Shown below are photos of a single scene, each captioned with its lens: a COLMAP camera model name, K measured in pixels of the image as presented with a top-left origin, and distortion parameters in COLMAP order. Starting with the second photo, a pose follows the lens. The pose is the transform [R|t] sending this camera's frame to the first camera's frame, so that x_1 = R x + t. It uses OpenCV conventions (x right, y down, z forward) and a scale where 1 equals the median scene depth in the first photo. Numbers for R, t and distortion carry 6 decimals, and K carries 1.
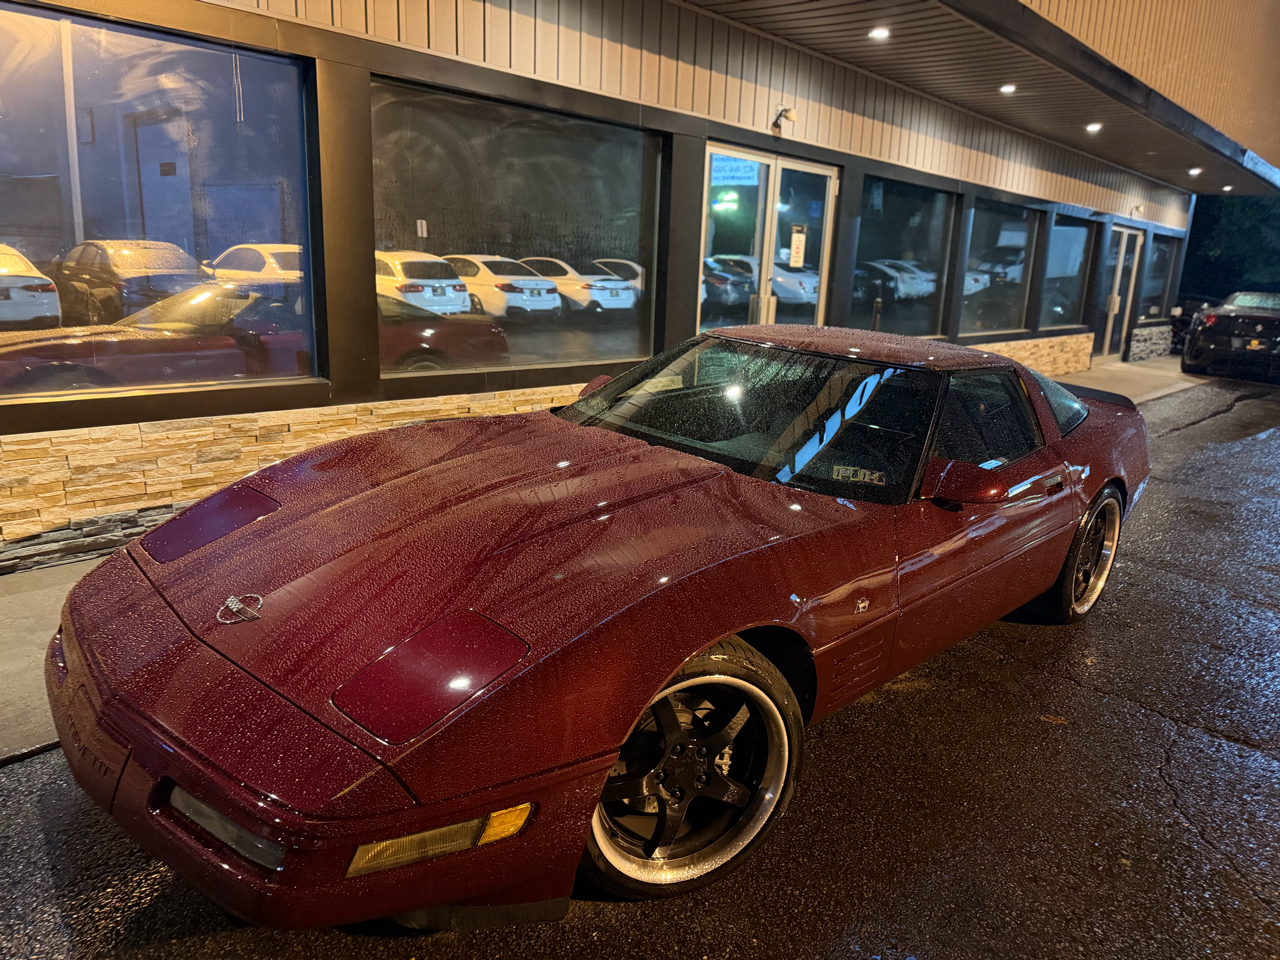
lens RADIAL K [[900.9, 0, 640.0], [0, 900.9, 480.0], [0, 0, 1]] dist [-0.007885, 0.004509]
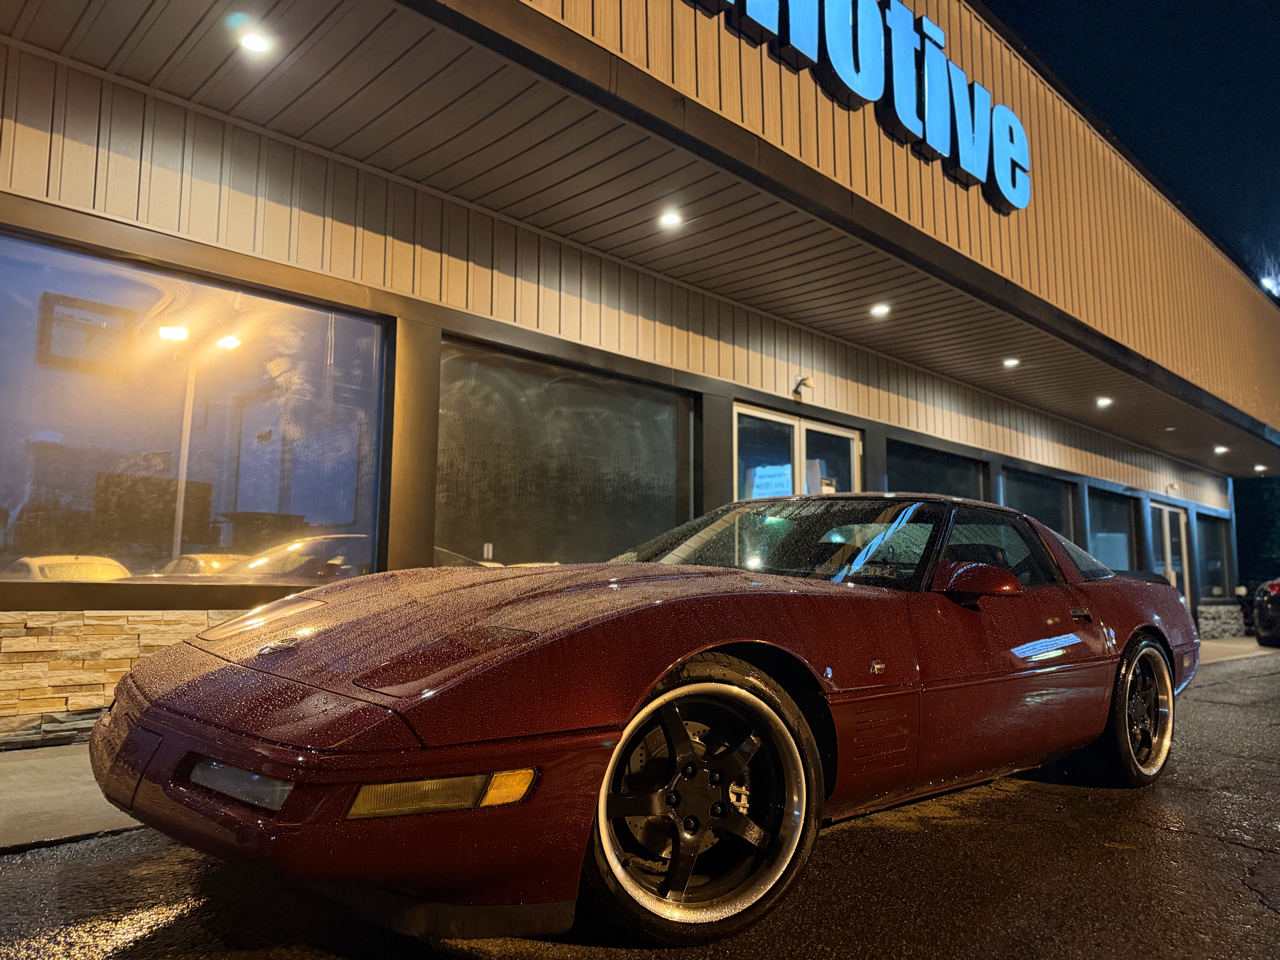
lens RADIAL K [[885.5, 0, 632.9], [0, 885.5, 484.6], [0, 0, 1]] dist [0.058068, -0.072020]
pose [[0.996867, -0.040684, -0.067837, 0.021618], [0.014171, 0.935574, -0.352846, 0.126661], [0.077822, 0.350779, 0.933219, -0.012857]]
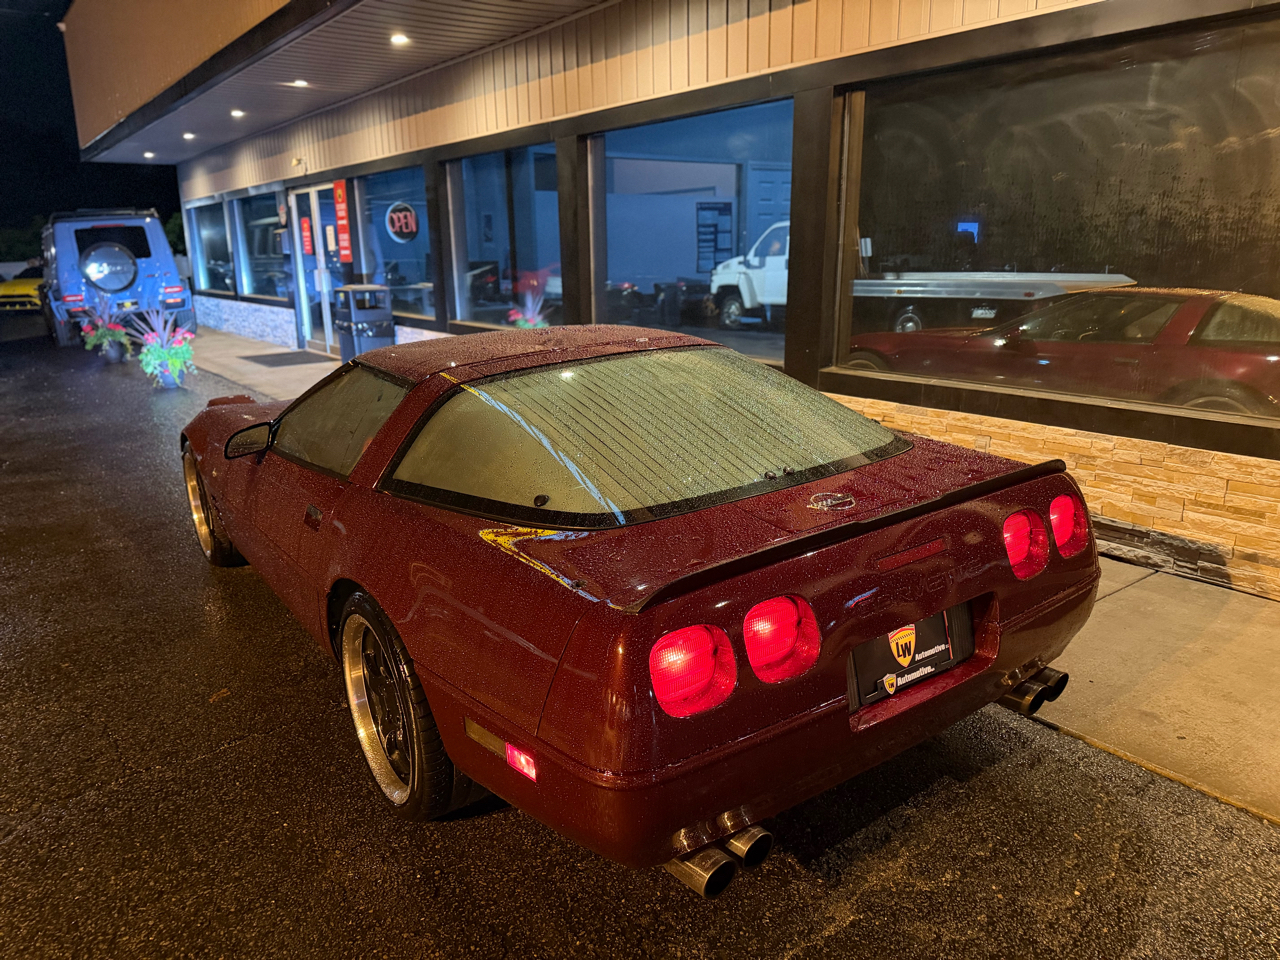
lens RADIAL K [[880.1, 0, 632.8], [0, 880.1, 487.8], [0, 0, 1]] dist [0.038109, -0.060338]
pose [[-0.197530, 0.219810, -0.955335, 0.687603], [-0.220503, 0.939600, 0.261782, -0.175443], [0.955176, 0.262364, -0.137130, 0.810663]]
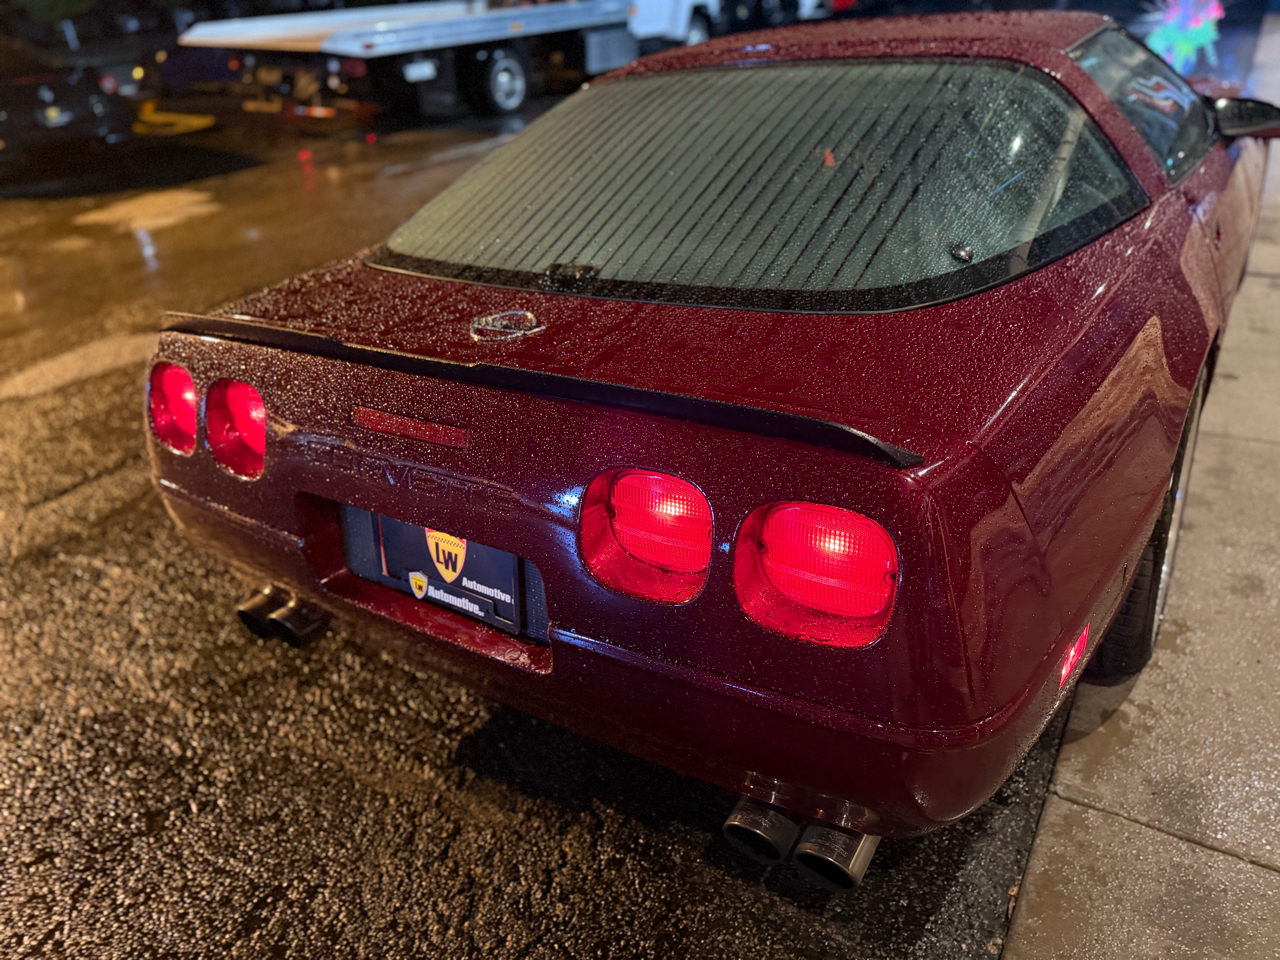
lens RADIAL K [[895.8, 0, 634.0], [0, 895.8, 451.1], [0, 0, 1]] dist [0.058616, -0.075548]
pose [[-0.980478, 0.120560, -0.155335, 0.337963], [-0.011174, 0.754545, 0.656153, -0.227732], [0.196313, 0.645079, -0.738468, 1.047539]]
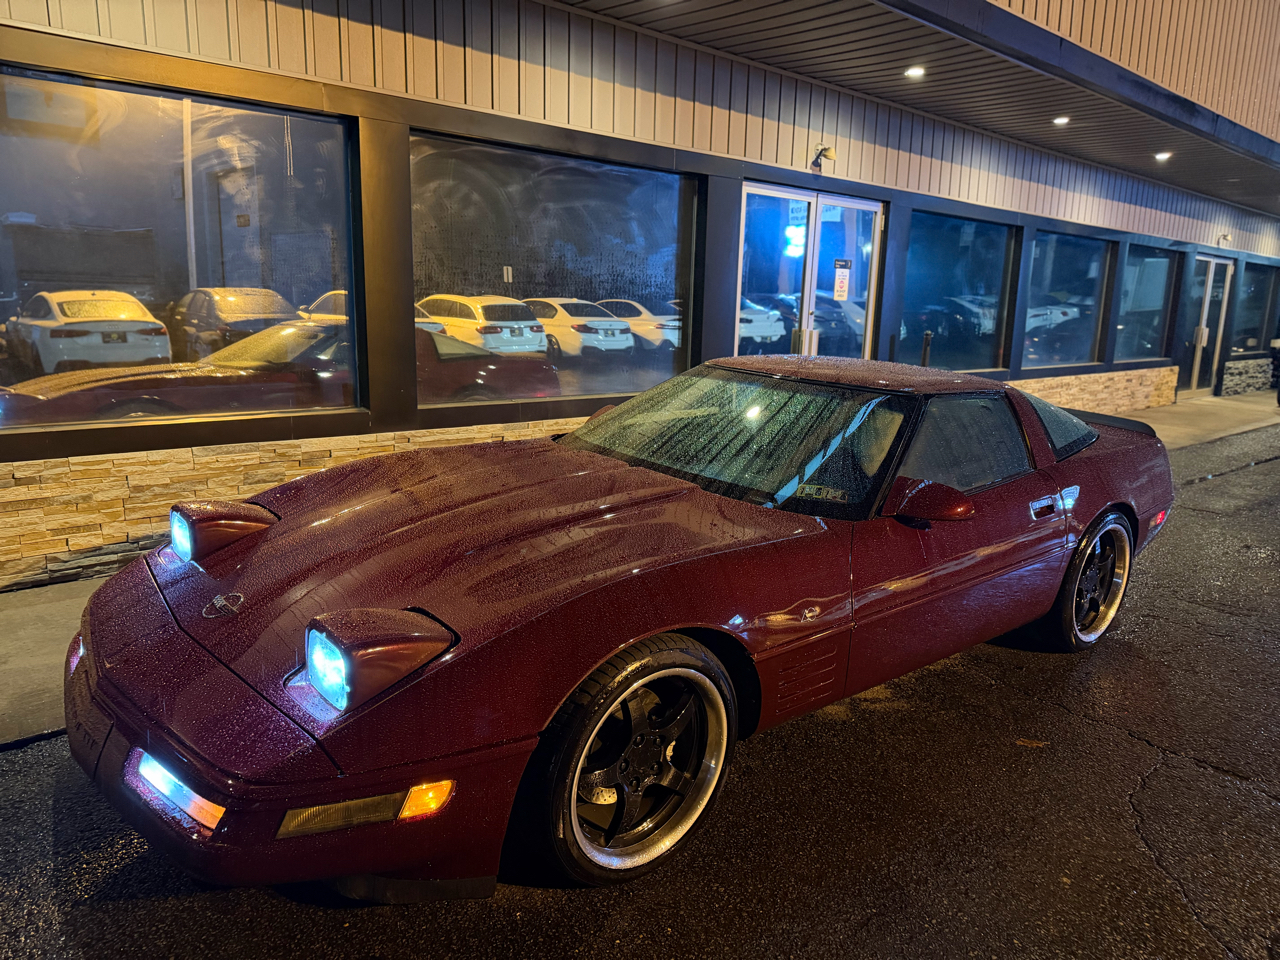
lens RADIAL K [[894.5, 0, 632.7], [0, 894.5, 477.7], [0, 0, 1]] dist [0.003602, -0.005788]
pose [[0.994285, 0.005738, -0.106605, 0.067719], [-0.010504, 0.998968, -0.044198, 0.011579], [0.106241, 0.045065, 0.993319, -0.022198]]
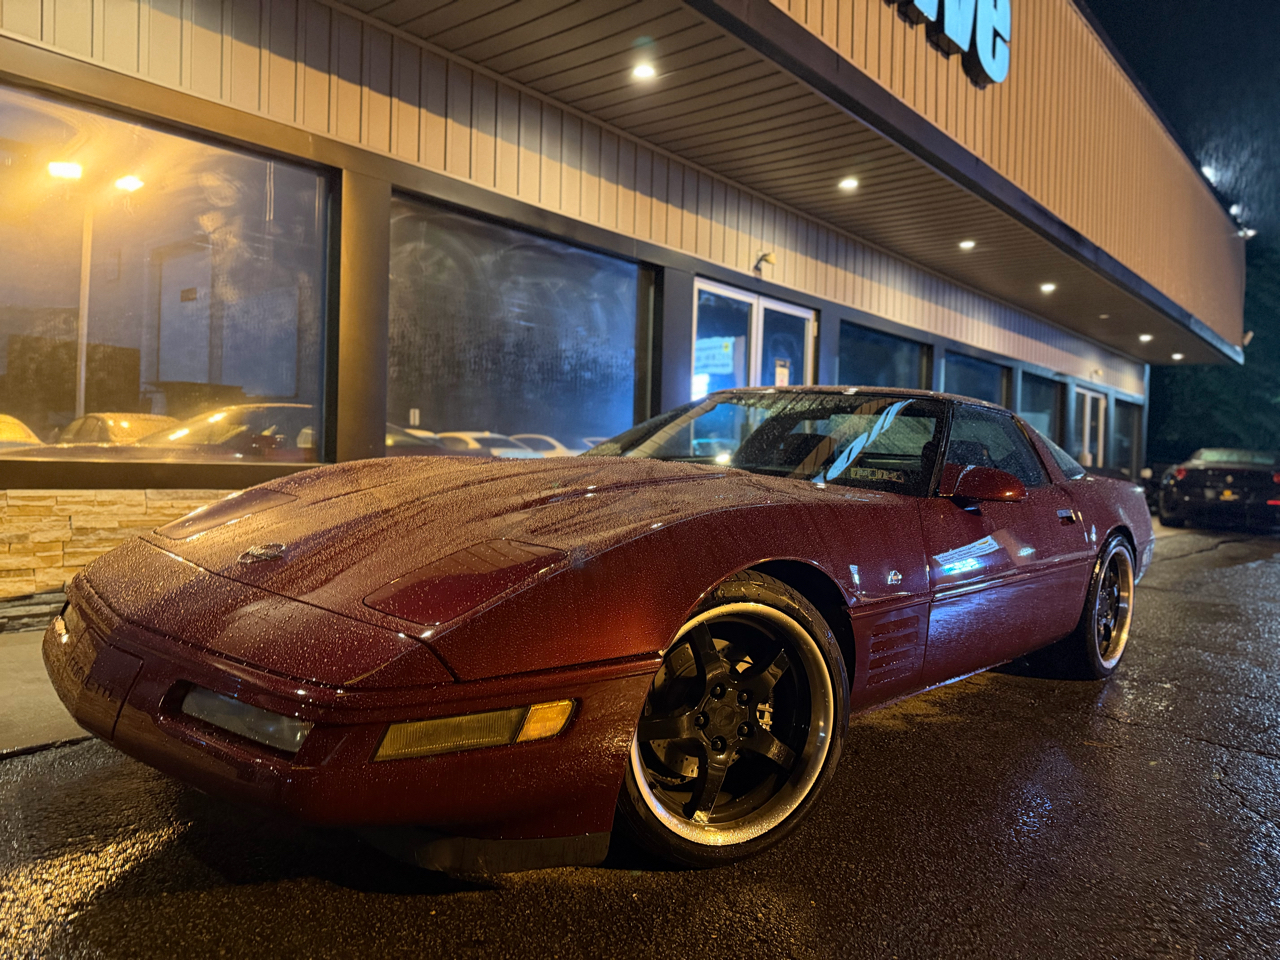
lens RADIAL K [[889.6, 0, 633.1], [0, 889.6, 469.7], [0, 0, 1]] dist [0.053954, -0.076159]
pose [[0.999824, -0.011351, 0.014923, -0.021050], [0.014423, 0.974176, -0.225329, 0.102143], [-0.011980, 0.225505, 0.974168, 0.011744]]
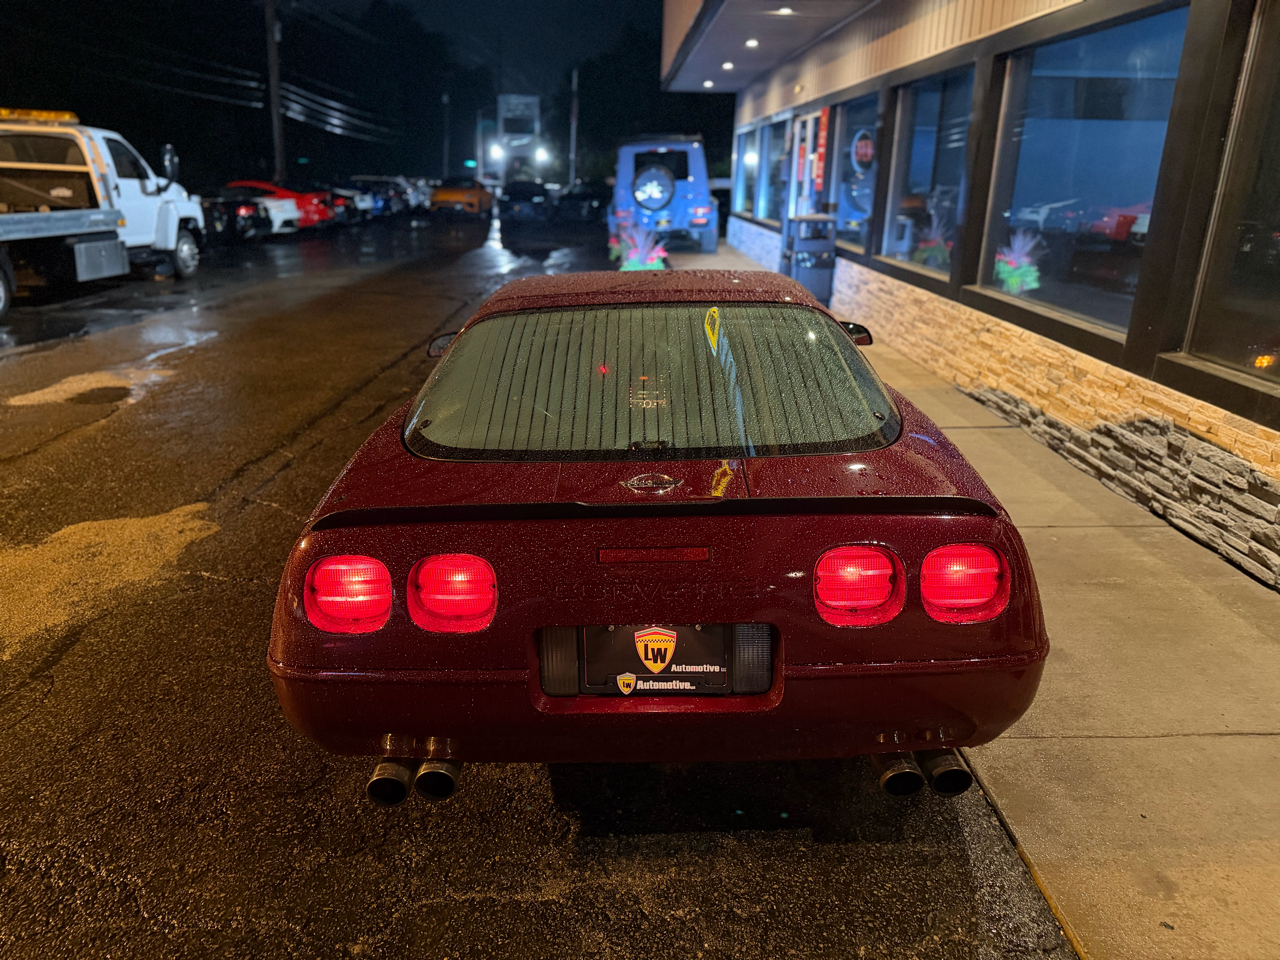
lens RADIAL K [[889.6, 0, 633.1], [0, 889.6, 469.7], [0, 0, 1]] dist [0.053954, -0.076159]
pose [[-0.726916, 0.168981, -0.665611, 0.560151], [-0.197962, 0.876544, 0.438727, -0.246233], [0.657574, 0.450683, -0.603723, 1.038282]]
